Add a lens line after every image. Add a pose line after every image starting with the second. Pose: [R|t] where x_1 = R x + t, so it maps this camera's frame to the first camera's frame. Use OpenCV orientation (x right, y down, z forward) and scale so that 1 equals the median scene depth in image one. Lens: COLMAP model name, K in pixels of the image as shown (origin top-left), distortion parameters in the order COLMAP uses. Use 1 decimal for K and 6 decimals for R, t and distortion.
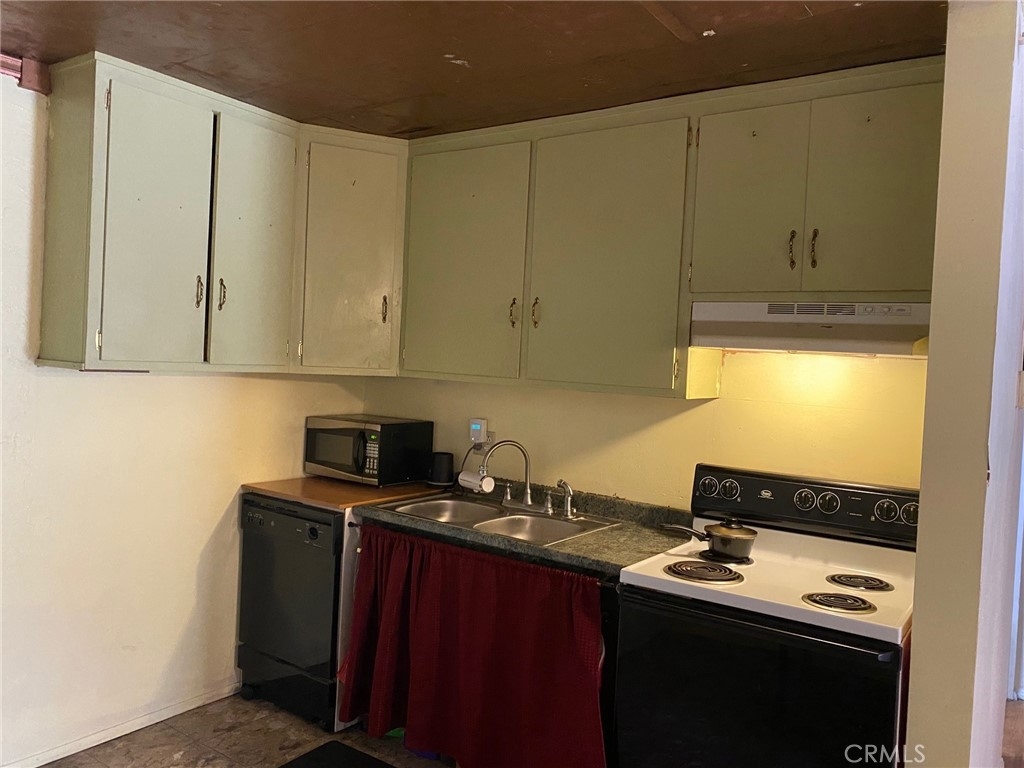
lens RADIAL K [[785.2, 0, 512.0], [0, 785.2, 384.0], [0, 0, 1]] dist [0.025132, -0.015204]
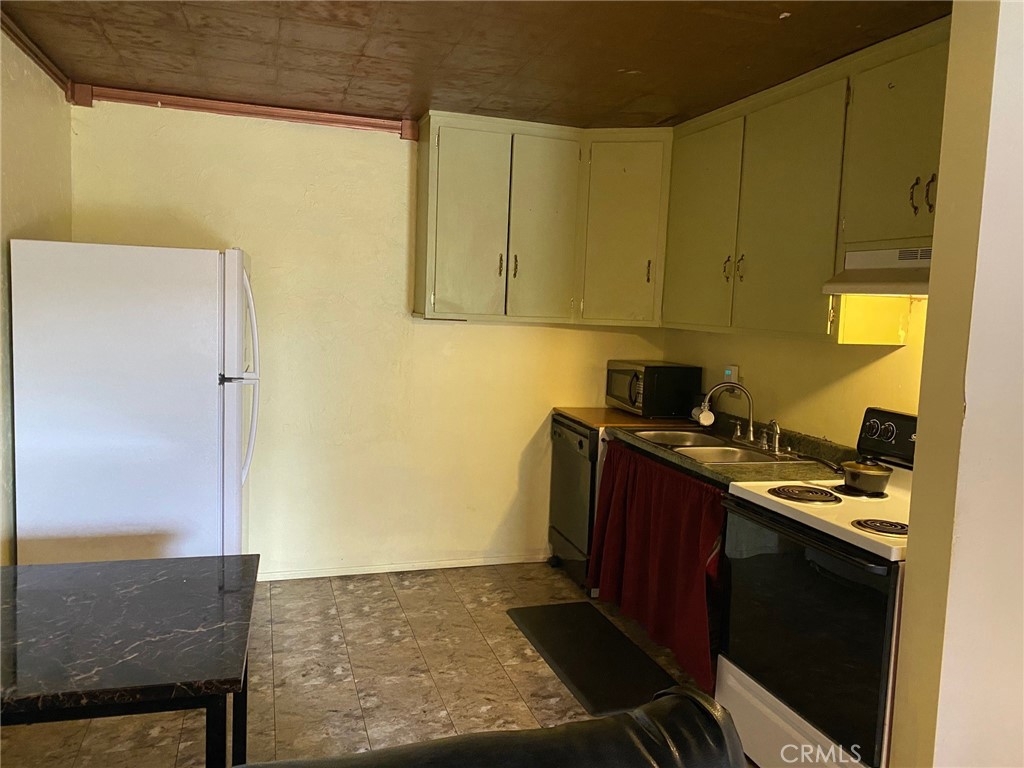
lens RADIAL K [[769.3, 0, 512.0], [0, 769.3, 384.0], [0, 0, 1]] dist [0.107743, -0.174150]
pose [[0.799642, 0.047729, -0.598577, 0.427316], [-0.023557, 0.998562, 0.048152, 0.028368], [0.600014, -0.024404, 0.799617, -0.102364]]
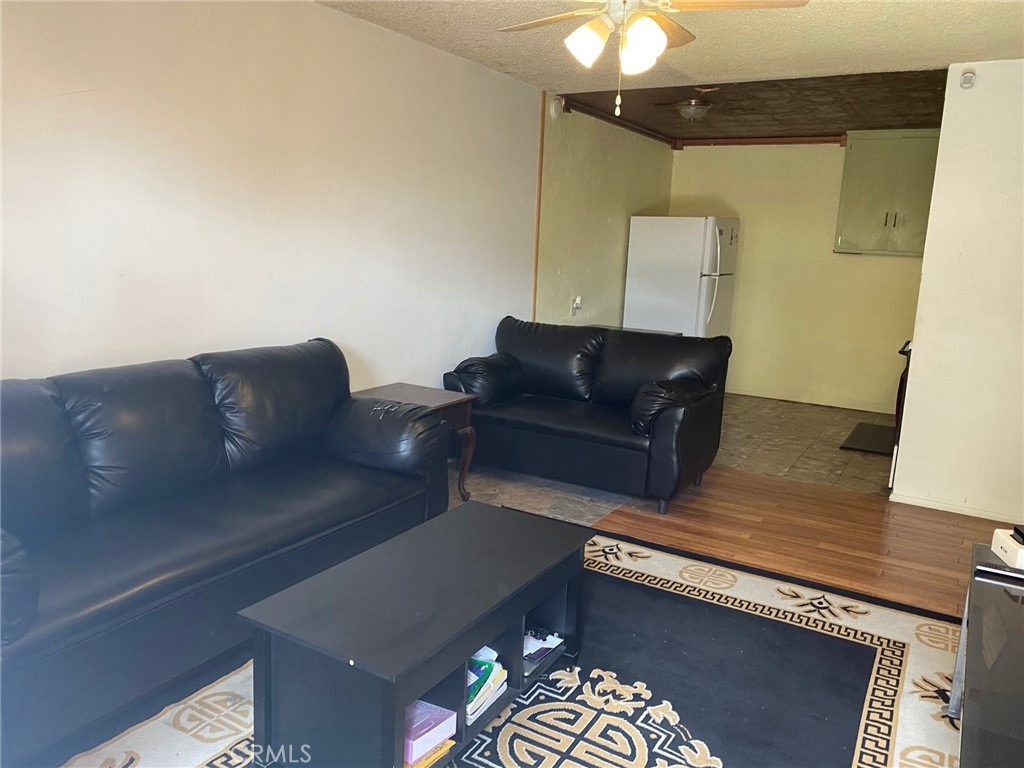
lens RADIAL K [[785.2, 0, 512.0], [0, 785.2, 384.0], [0, 0, 1]] dist [0.025132, -0.015204]
pose [[0.090796, 0.134043, -0.986807, 1.689141], [-0.071337, 0.989230, 0.127809, 0.132893], [0.993311, 0.058792, 0.099380, -0.266939]]
